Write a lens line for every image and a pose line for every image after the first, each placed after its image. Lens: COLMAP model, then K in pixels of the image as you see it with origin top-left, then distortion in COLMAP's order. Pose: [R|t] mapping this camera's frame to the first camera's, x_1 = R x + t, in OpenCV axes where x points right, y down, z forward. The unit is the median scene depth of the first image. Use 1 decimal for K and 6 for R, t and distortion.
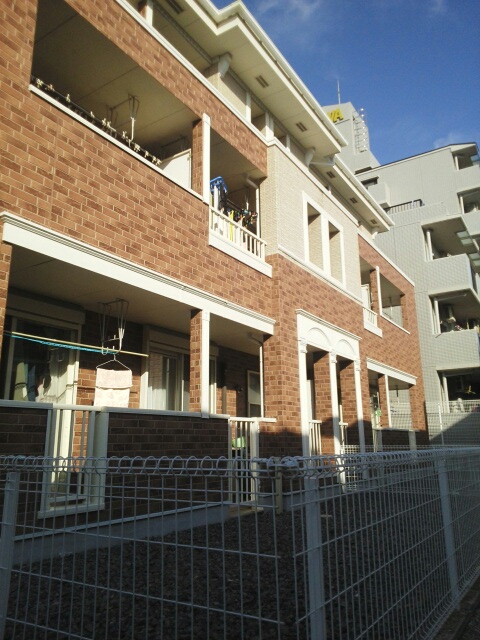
lens RADIAL K [[499.6, 0, 240.0], [0, 499.6, 320.0], [0, 0, 1]] dist [0.070643, -0.114669]
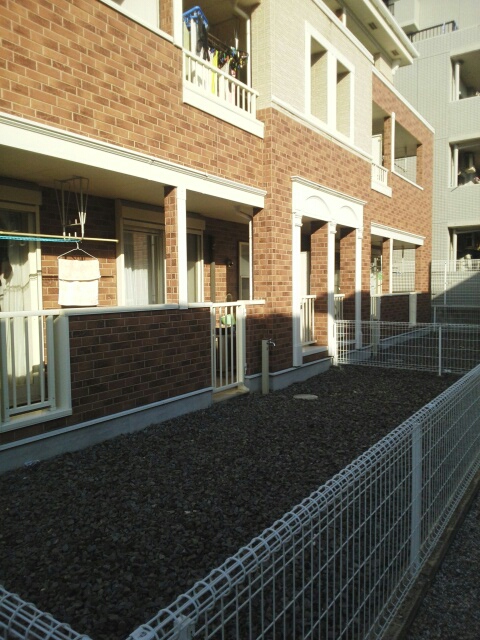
lens RADIAL K [[499.6, 0, 240.0], [0, 499.6, 320.0], [0, 0, 1]] dist [0.070643, -0.114669]
pose [[0.999822, 0.000598, -0.018856, 0.041070], [0.005130, 0.953212, 0.302258, -0.050761], [0.018154, -0.302301, 0.953040, 0.084204]]
